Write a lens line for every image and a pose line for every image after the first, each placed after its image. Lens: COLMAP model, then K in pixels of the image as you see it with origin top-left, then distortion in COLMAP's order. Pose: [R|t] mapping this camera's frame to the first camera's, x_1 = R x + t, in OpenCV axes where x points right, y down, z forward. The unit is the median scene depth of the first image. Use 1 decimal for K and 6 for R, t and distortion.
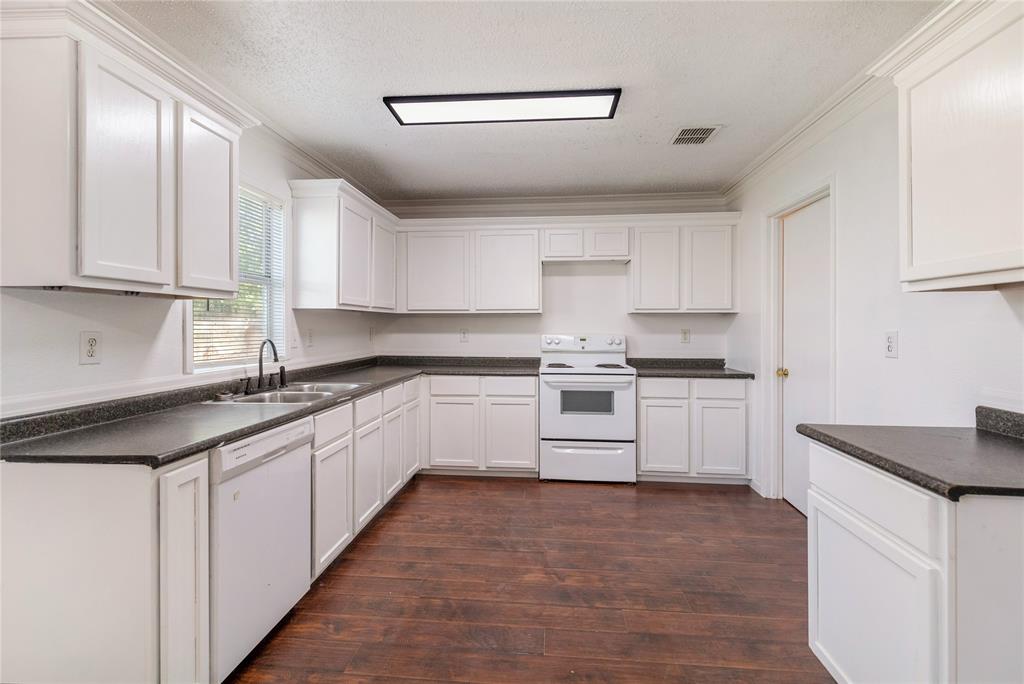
lens RADIAL K [[468.3, 0, 503.3], [0, 468.3, 331.7], [0, 0, 1]] dist [0.005319, -0.000991]
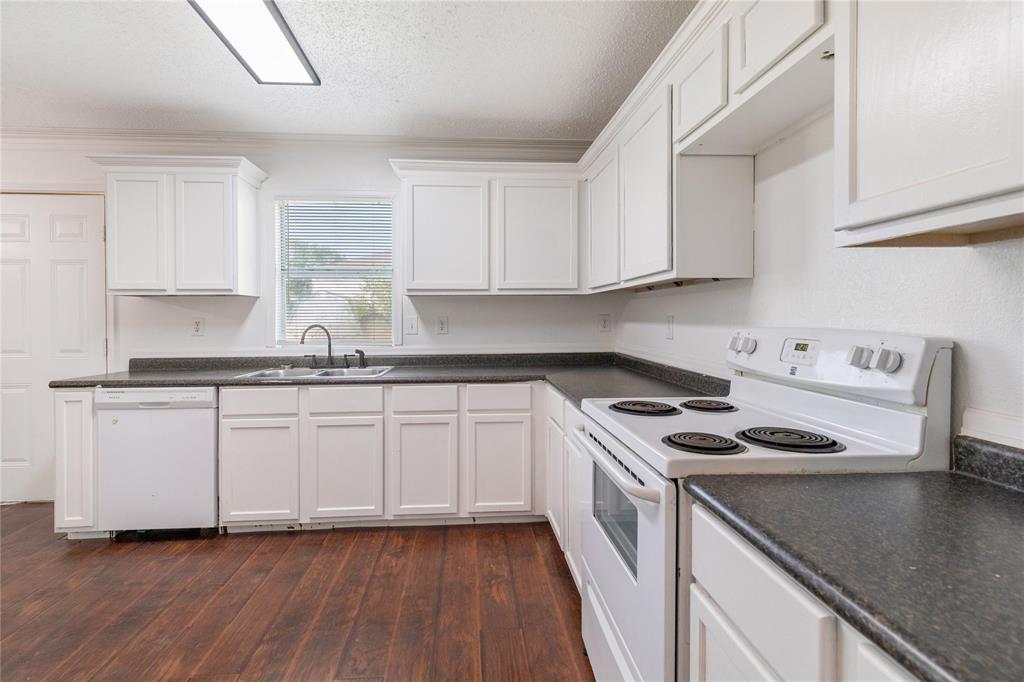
lens RADIAL K [[468.3, 0, 507.2], [0, 468.3, 335.4], [0, 0, 1]] dist [0.005319, -0.000991]
pose [[0.197372, 0.028437, -0.979916, 0.512228], [-0.010207, 0.999585, 0.026952, 0.002975], [0.980276, 0.004682, 0.197580, 0.832314]]
